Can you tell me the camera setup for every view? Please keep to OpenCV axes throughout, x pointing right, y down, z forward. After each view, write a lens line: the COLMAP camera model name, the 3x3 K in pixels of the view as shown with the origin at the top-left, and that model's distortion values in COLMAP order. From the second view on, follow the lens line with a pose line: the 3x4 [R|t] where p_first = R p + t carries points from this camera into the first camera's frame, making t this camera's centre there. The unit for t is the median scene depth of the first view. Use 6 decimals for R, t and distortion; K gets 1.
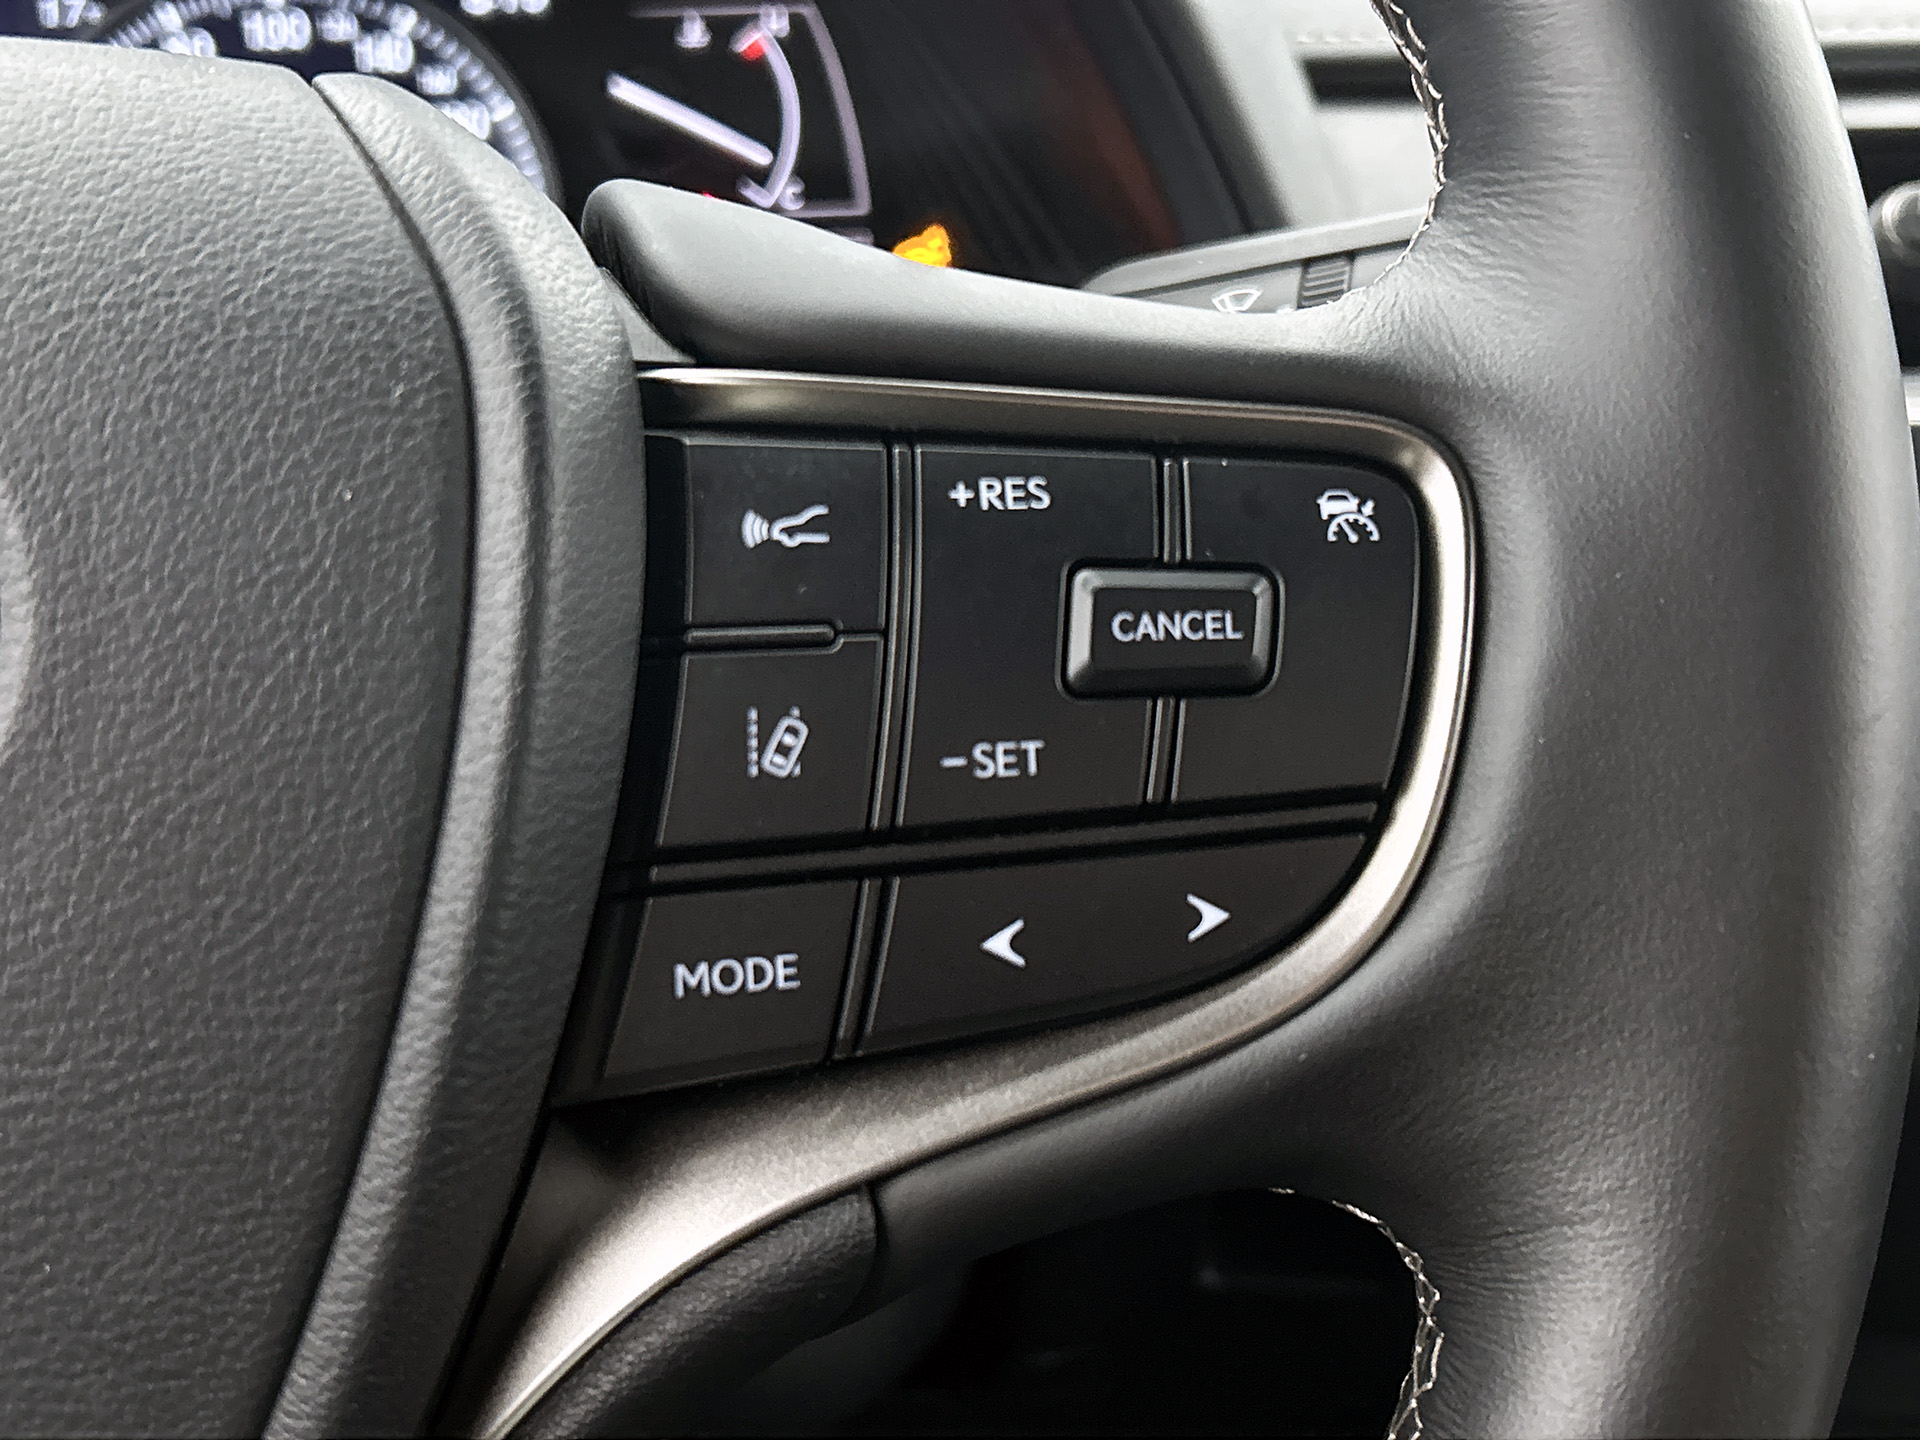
lens RADIAL K [[2210.9, 0, 960.0], [0, 2210.9, 720.0], [0, 0, 1]] dist [0.153230, -0.460938]
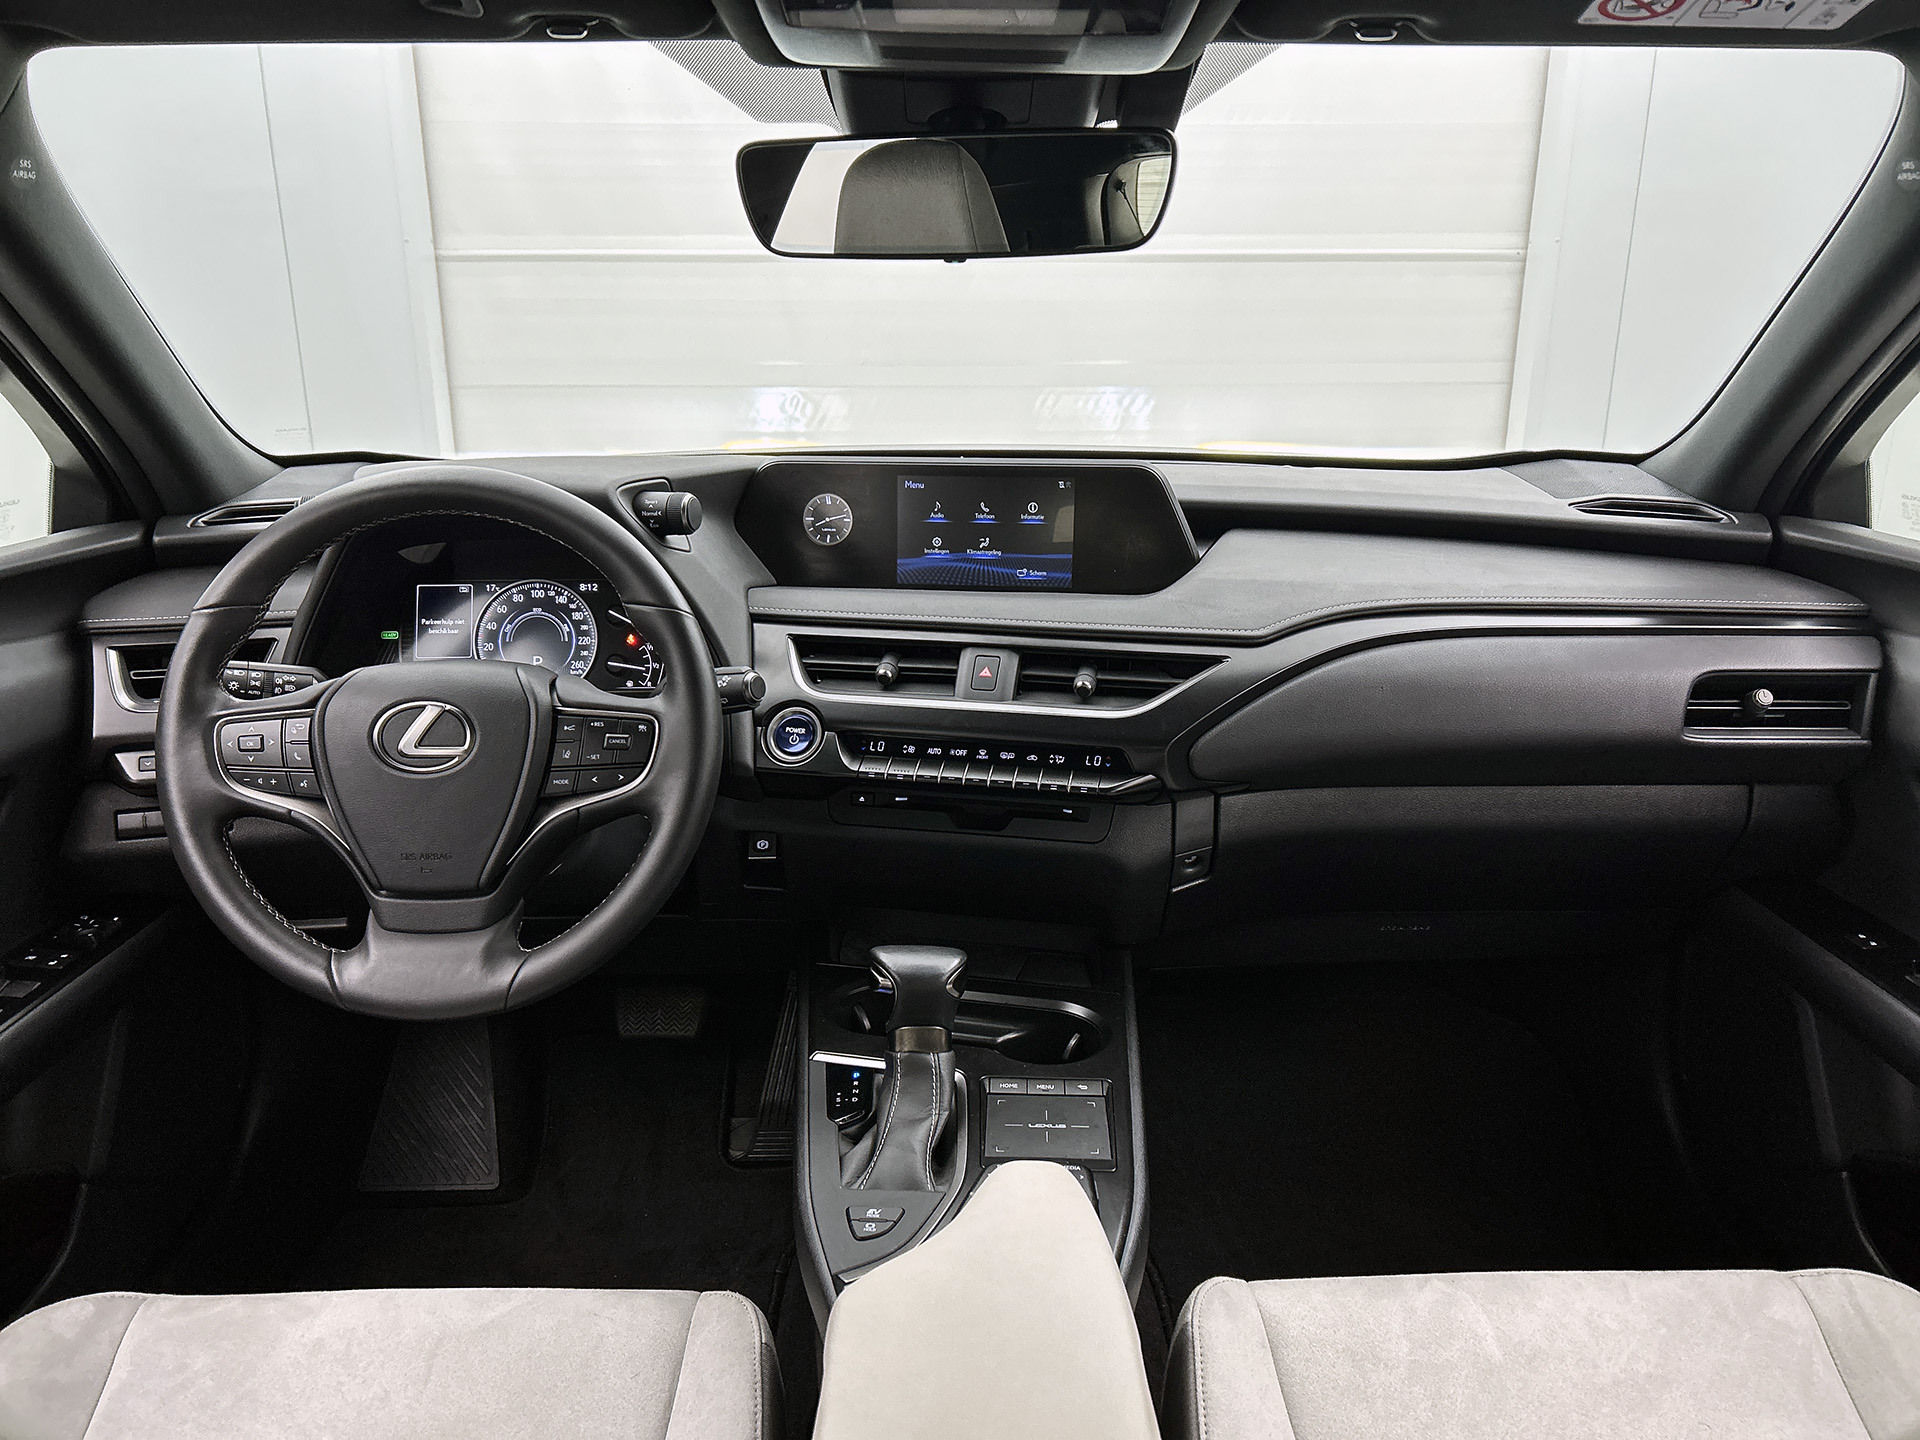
lens RADIAL K [[1417.3, 0, 986.6], [0, 1417.3, 724.1], [0, 0, 1]] dist [0.043351, -0.091145]
pose [[0.998360, 0.031802, -0.047611, 1.730924], [-0.032614, 0.999334, -0.016369, -0.066171], [0.047059, 0.017895, 0.998732, -4.227642]]
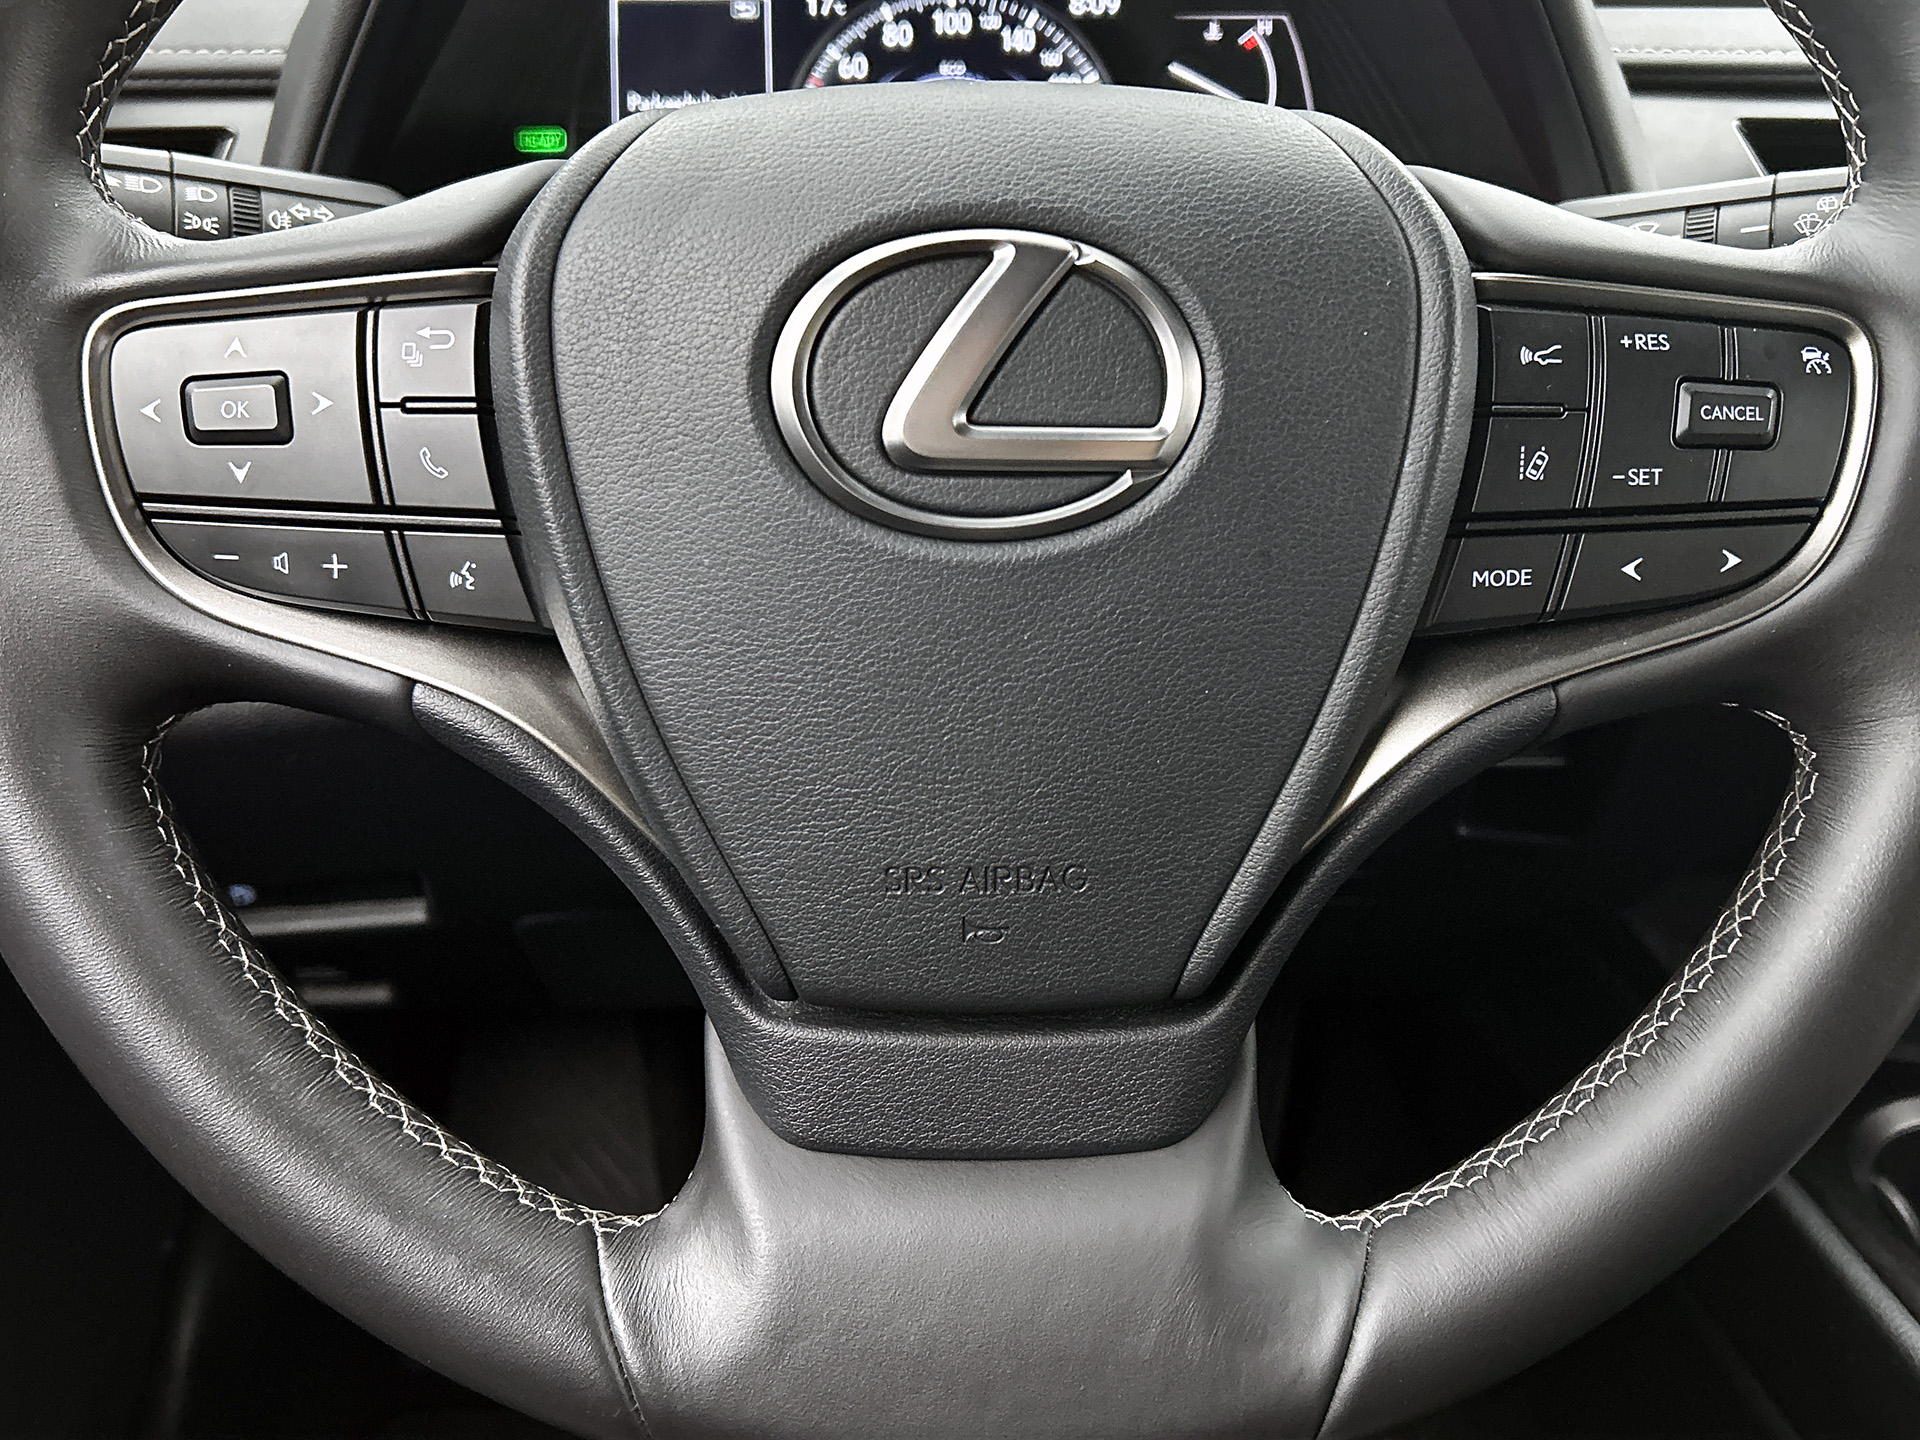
lens RADIAL K [[1679.6, 0, 960.0], [0, 1679.6, 720.0], [0, 0, 1]] dist [0.002983, -0.009277]
pose [[0.997961, 0.046523, -0.043704, -0.520265], [-0.040510, 0.990737, 0.129614, 0.063836], [0.049329, -0.127579, 0.990601, -0.569243]]
